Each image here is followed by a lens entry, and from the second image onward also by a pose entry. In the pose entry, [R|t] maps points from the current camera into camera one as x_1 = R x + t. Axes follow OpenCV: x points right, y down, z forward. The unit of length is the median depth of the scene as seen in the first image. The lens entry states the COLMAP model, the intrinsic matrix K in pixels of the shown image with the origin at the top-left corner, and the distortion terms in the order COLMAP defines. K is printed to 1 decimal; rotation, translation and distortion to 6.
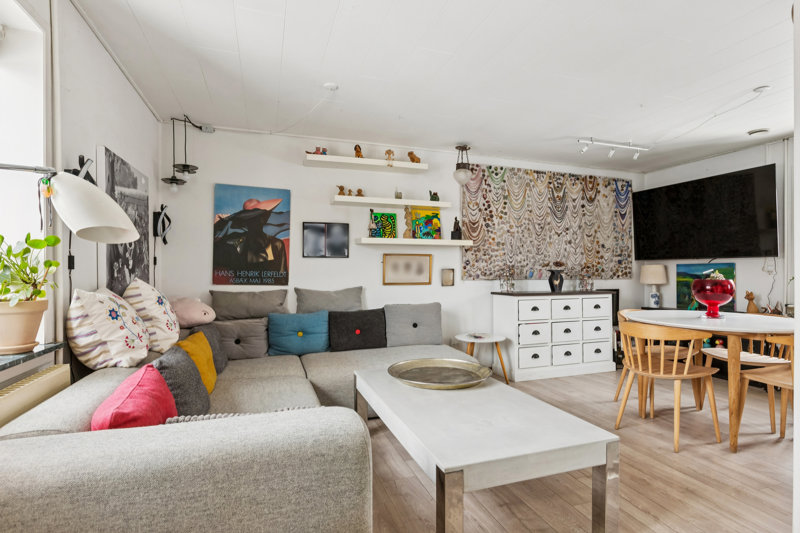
lens RADIAL K [[392.6, 0, 403.4], [0, 392.6, 271.4], [0, 0, 1]] dist [0.002795, -0.000641]
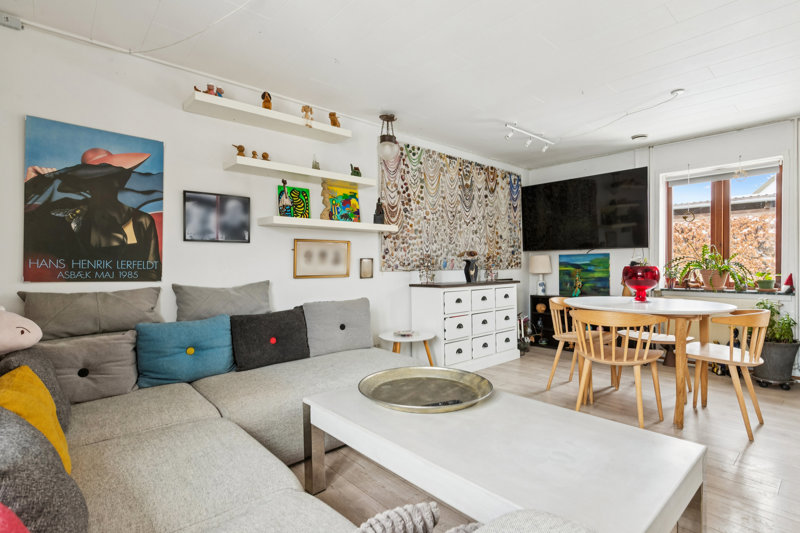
lens RADIAL K [[392.6, 0, 399.5], [0, 392.6, 269.5], [0, 0, 1]] dist [0.002795, -0.000641]
pose [[0.925184, -0.009777, 0.379393, -0.165585], [0.006367, 0.999927, 0.010241, 0.010857], [-0.379465, -0.007059, 0.925179, 0.202263]]
